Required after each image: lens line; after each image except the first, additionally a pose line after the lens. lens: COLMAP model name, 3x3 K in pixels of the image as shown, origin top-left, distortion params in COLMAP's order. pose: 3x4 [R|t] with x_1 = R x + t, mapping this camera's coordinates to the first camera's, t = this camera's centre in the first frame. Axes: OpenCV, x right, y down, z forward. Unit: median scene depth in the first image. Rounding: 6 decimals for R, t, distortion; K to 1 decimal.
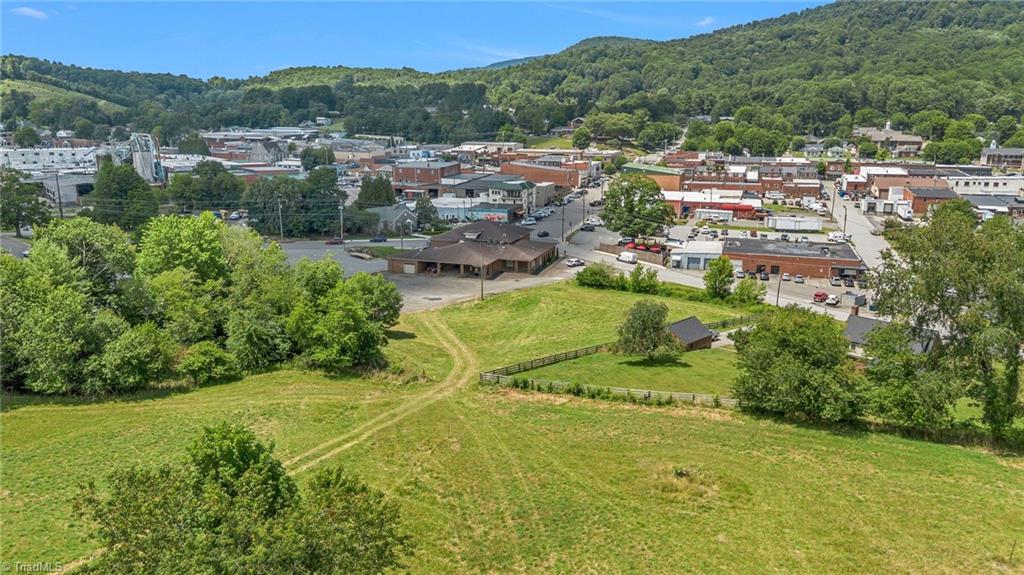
lens RADIAL K [[754.8, 0, 515.9], [0, 754.8, 283.8], [0, 0, 1]] dist [0.082041, -0.068528]
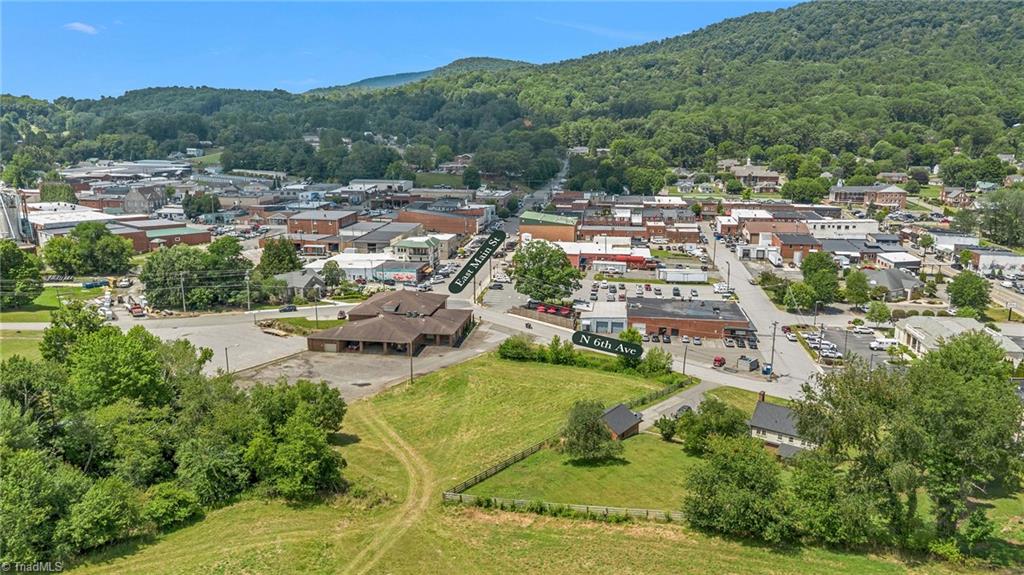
lens RADIAL K [[754.8, 0, 515.9], [0, 754.8, 283.8], [0, 0, 1]] dist [0.082041, -0.068528]
pose [[0.986766, -0.034616, 0.158411, -0.032179], [0.037567, 0.999171, -0.015671, -0.046810], [-0.157737, 0.021414, 0.987249, -0.021196]]
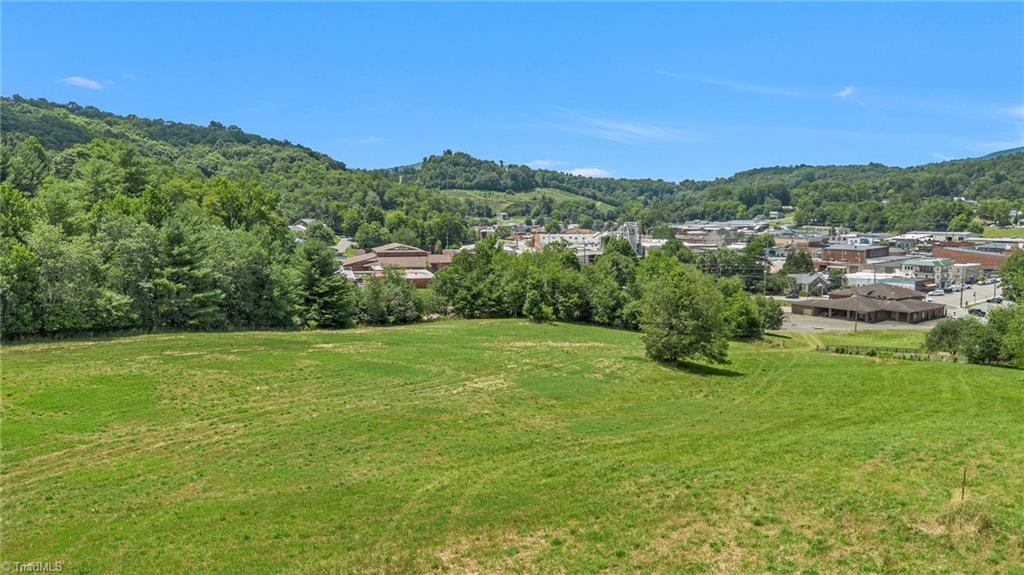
lens RADIAL K [[754.8, 0, 515.9], [0, 754.8, 283.8], [0, 0, 1]] dist [0.082041, -0.068528]
pose [[0.835487, 0.047432, -0.547460, 0.098624], [-0.115652, 0.989131, -0.090801, 0.067329], [0.537202, 0.139178, 0.831891, -0.250384]]
